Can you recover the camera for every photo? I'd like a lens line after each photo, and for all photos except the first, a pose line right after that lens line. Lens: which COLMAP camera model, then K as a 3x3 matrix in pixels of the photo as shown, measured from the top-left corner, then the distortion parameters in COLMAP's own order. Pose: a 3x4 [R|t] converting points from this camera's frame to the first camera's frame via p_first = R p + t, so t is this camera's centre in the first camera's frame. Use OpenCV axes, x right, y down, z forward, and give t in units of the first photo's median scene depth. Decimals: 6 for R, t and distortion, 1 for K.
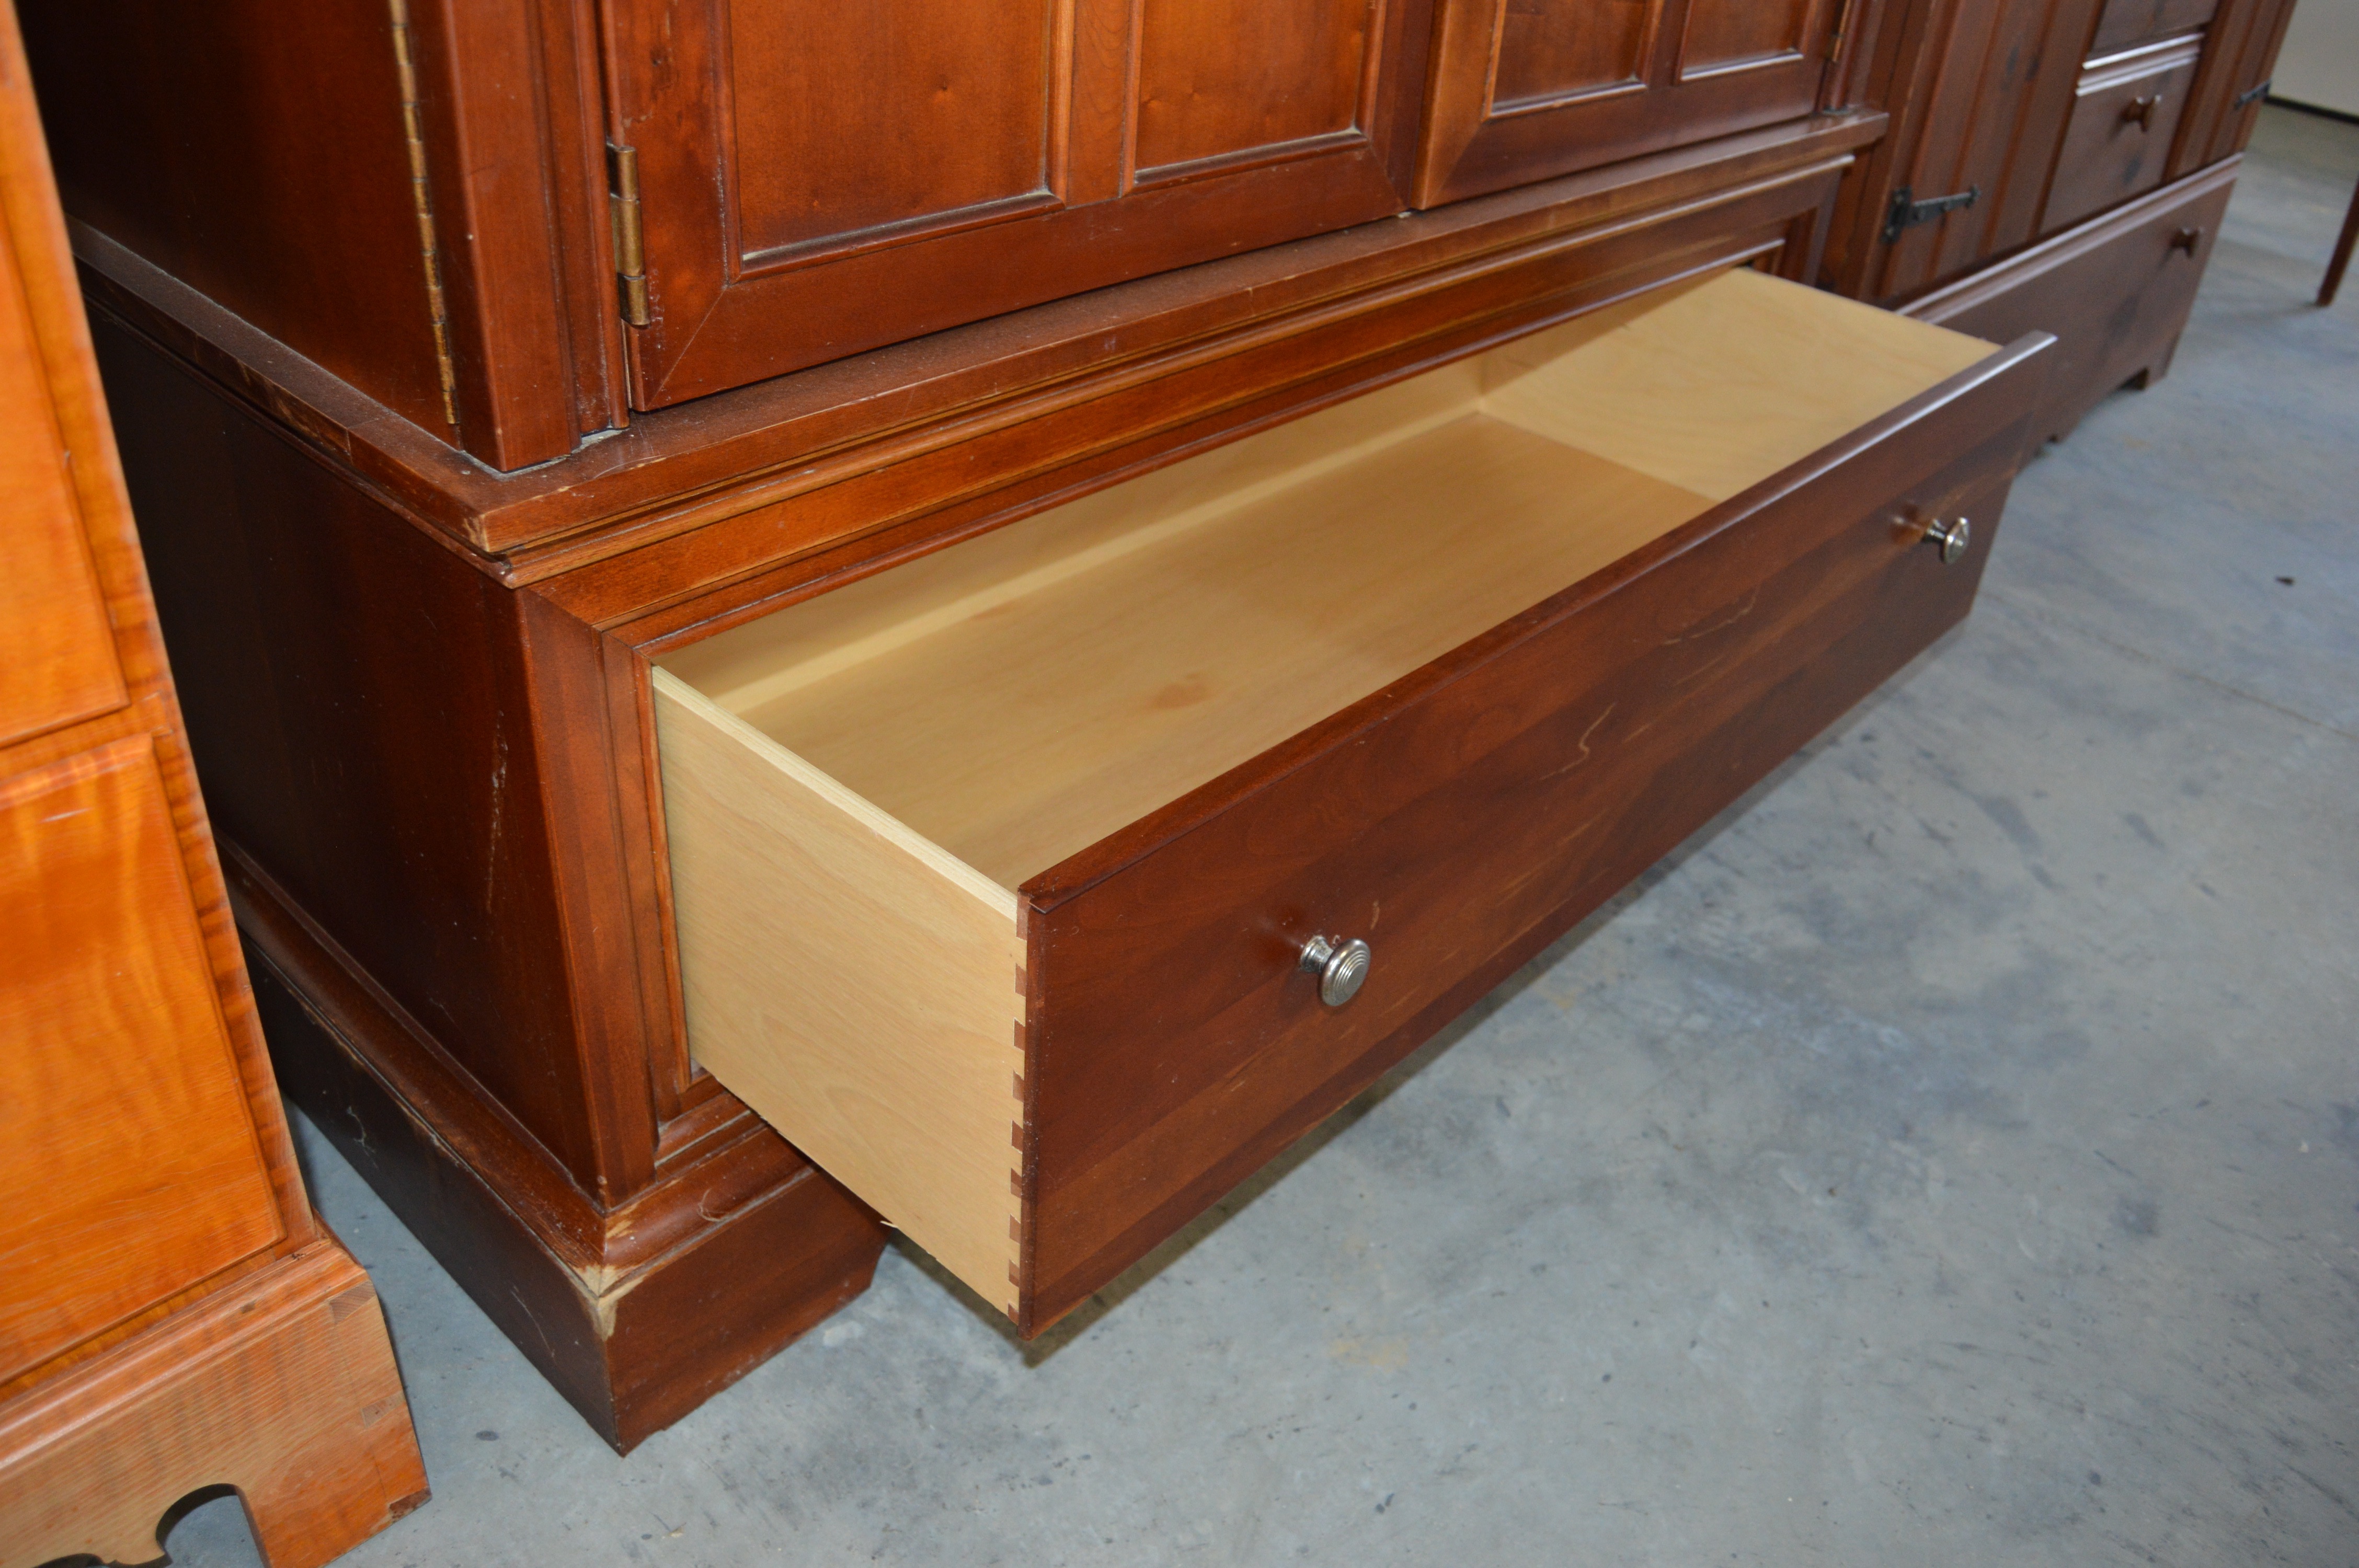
lens RADIAL K [[1861.8, 0, 1185.6], [0, 1861.8, 793.2], [0, 0, 1]] dist [-0.094822, 0.035957]
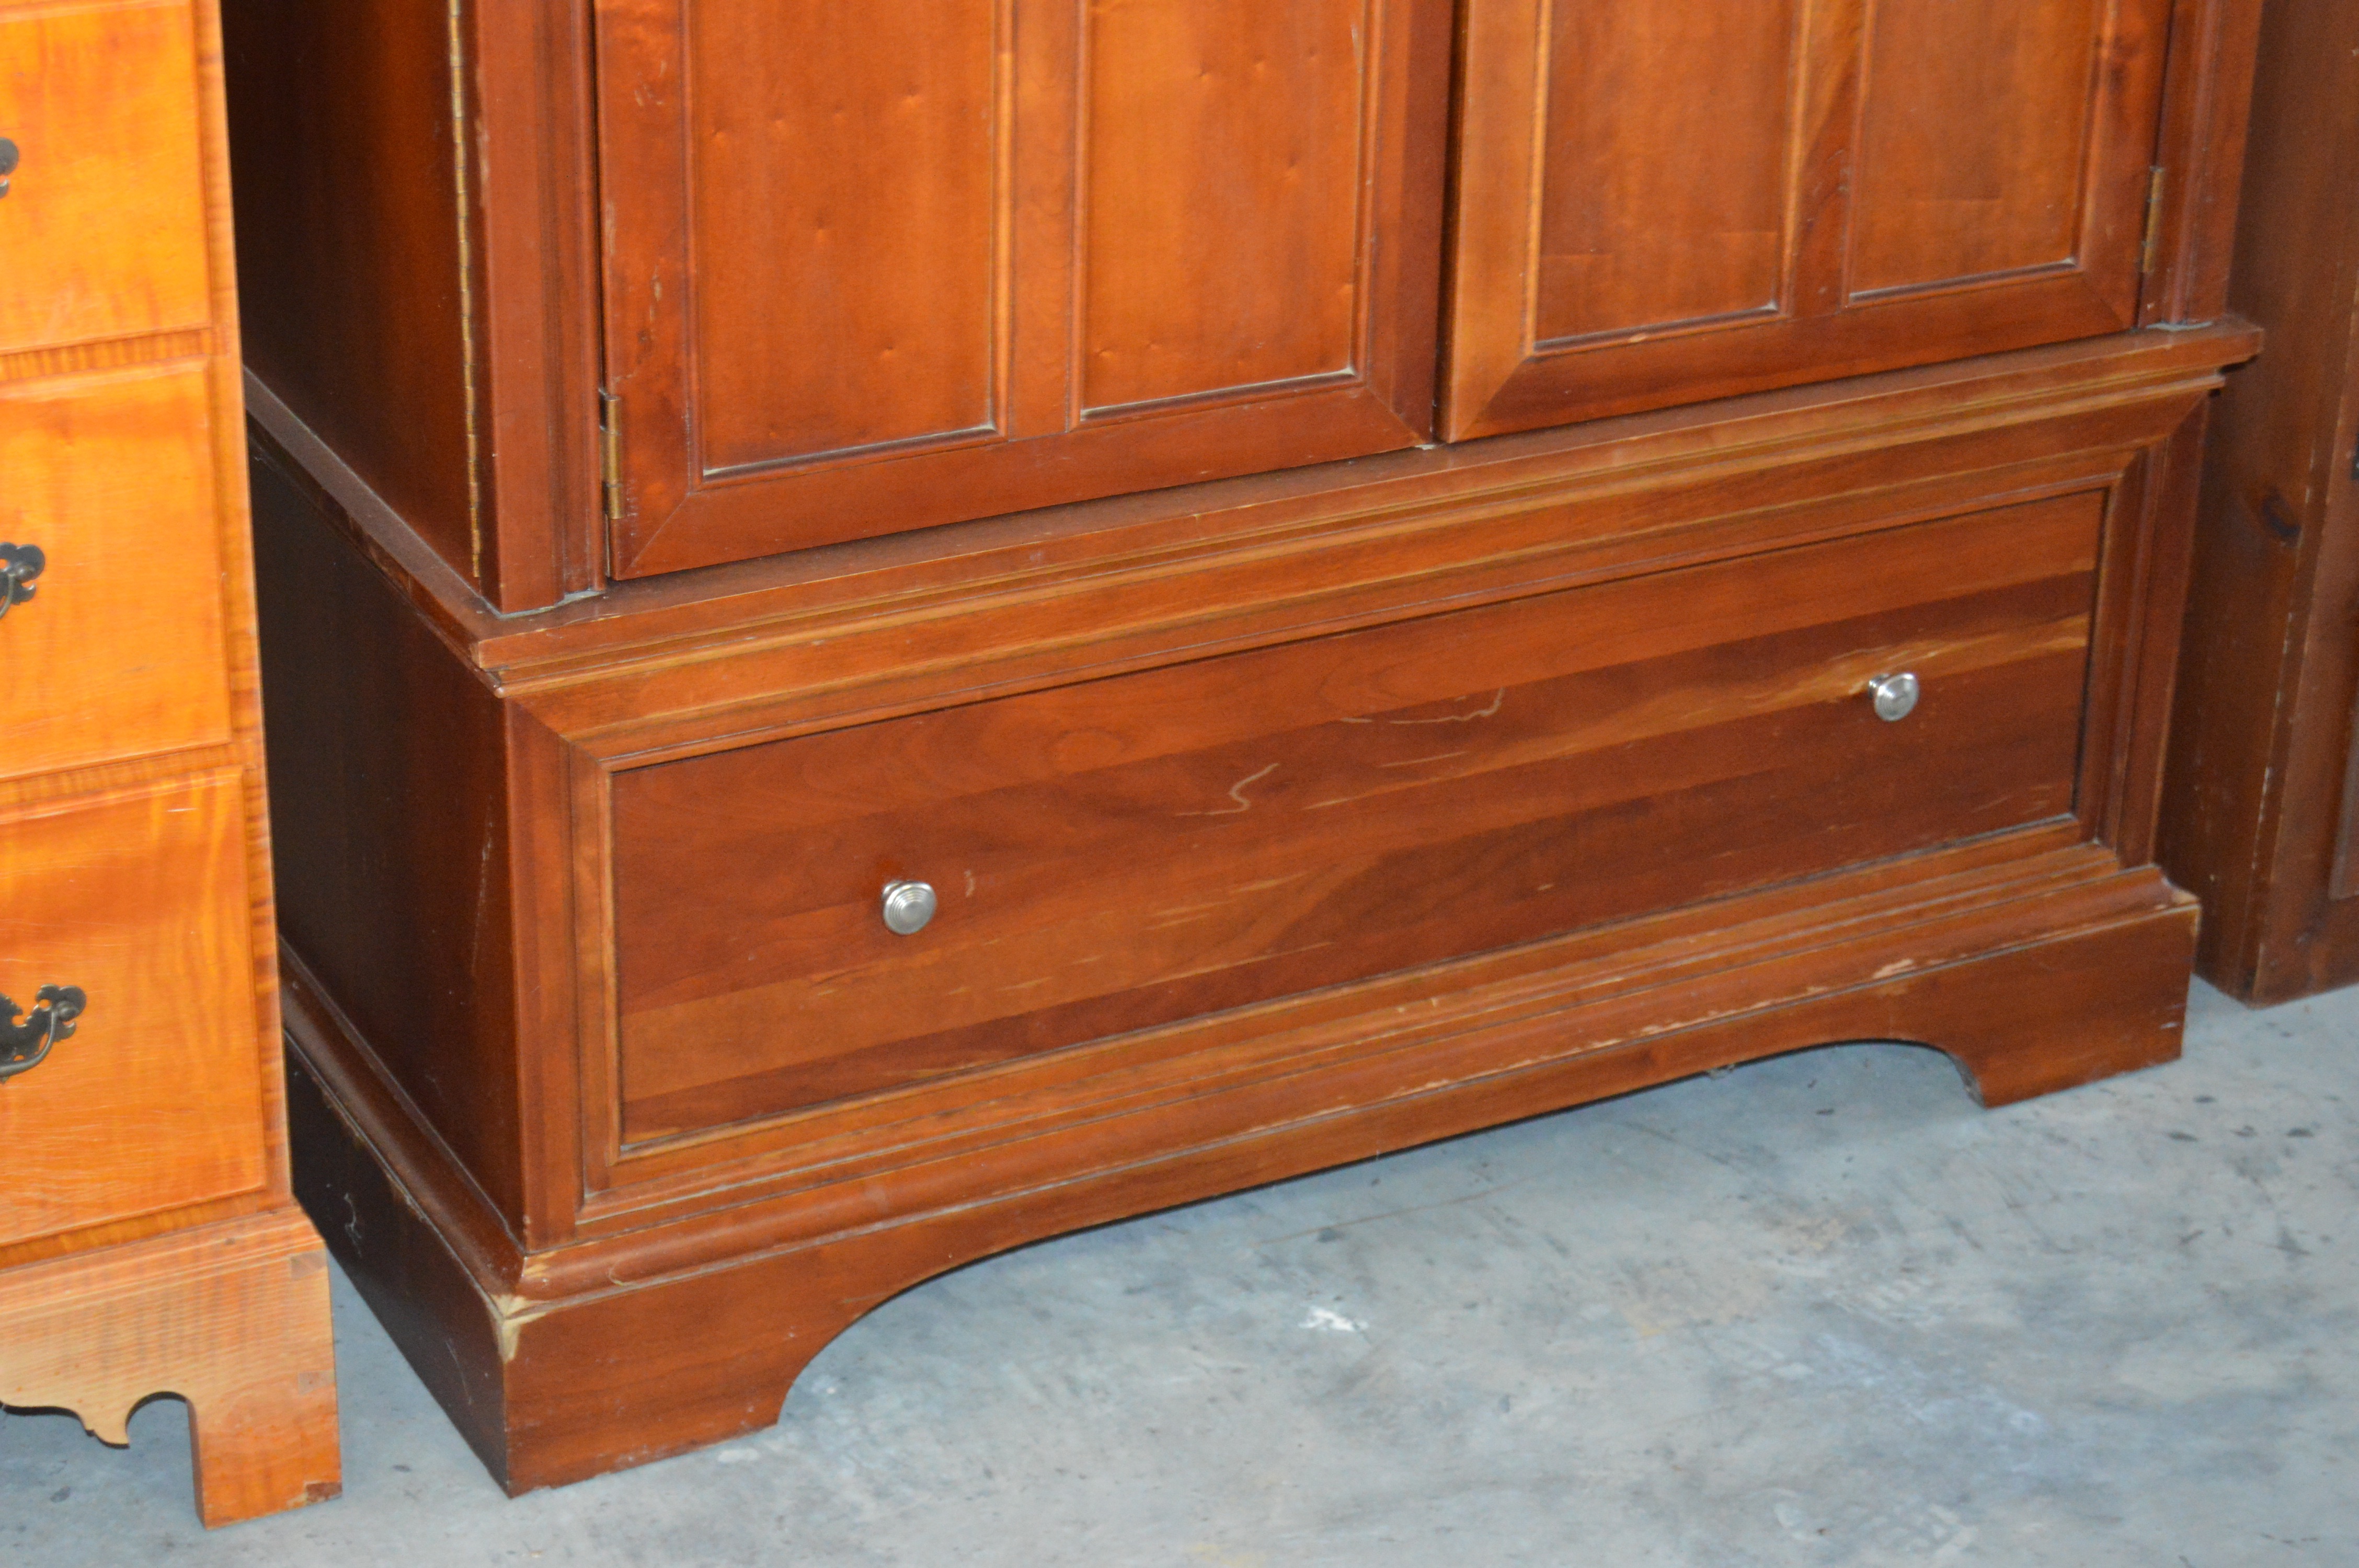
lens RADIAL K [[4546.1, 0, 1199.0], [0, 4546.1, 804.5], [0, 0, 1]] dist [-0.027960, 0.000000]
pose [[0.946548, 0.094598, -0.308381, 0.929118], [-0.141919, 0.980660, -0.134781, 0.275046], [0.289667, 0.171342, 0.941666, -1.597886]]
